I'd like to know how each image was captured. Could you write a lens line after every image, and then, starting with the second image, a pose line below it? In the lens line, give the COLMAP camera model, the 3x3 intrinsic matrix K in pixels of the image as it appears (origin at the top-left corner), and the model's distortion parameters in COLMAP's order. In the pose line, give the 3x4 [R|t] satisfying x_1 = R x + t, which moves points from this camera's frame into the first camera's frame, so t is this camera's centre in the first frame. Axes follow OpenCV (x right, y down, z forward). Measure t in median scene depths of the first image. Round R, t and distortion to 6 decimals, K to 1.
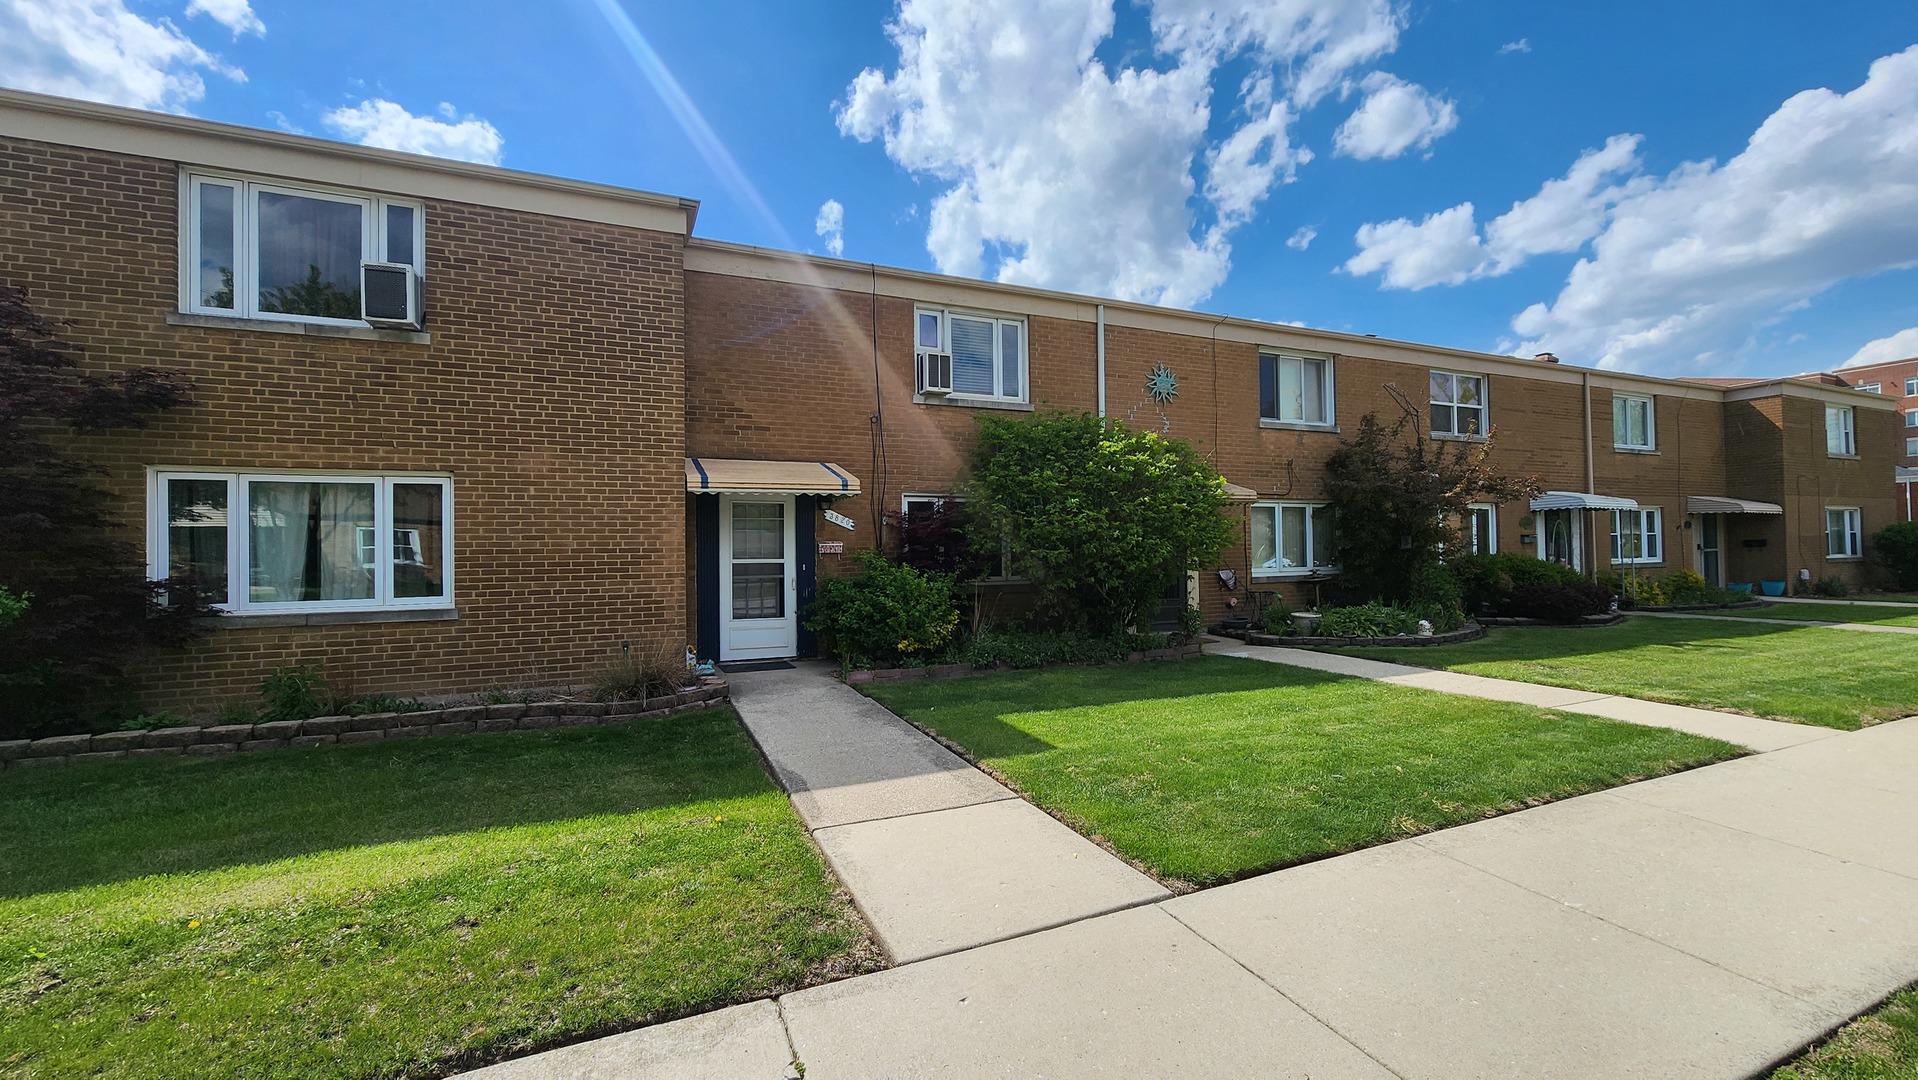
lens RADIAL K [[785.1, 0, 971.1], [0, 785.1, 536.9], [0, 0, 1]] dist [0.000140, -0.000576]
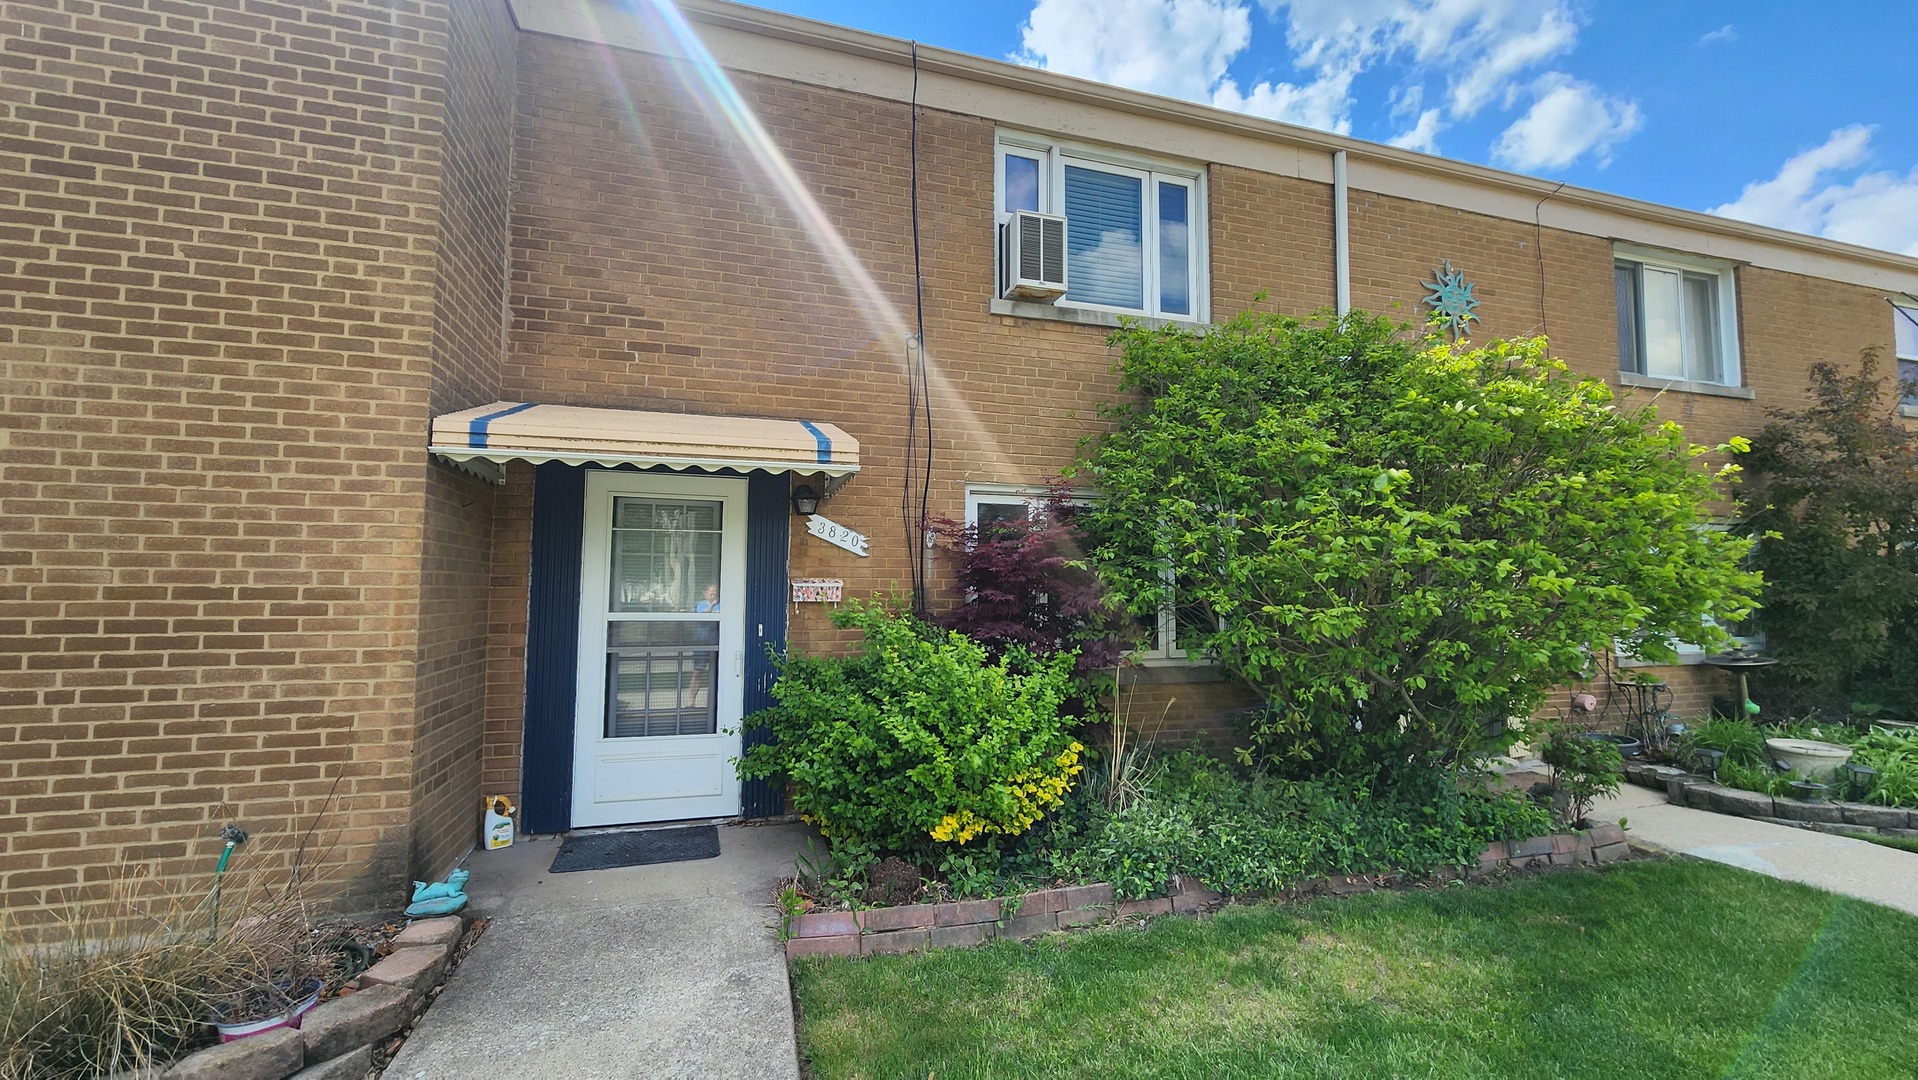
lens RADIAL K [[800.1, 0, 1005.9], [0, 800.1, 540.4], [0, 0, 1]] dist [0.001480, -0.000111]
pose [[0.994243, 0.007674, -0.106878, -0.010177], [-0.012988, 0.998708, -0.049120, 0.004385], [0.106363, 0.050226, 0.993058, 0.545528]]
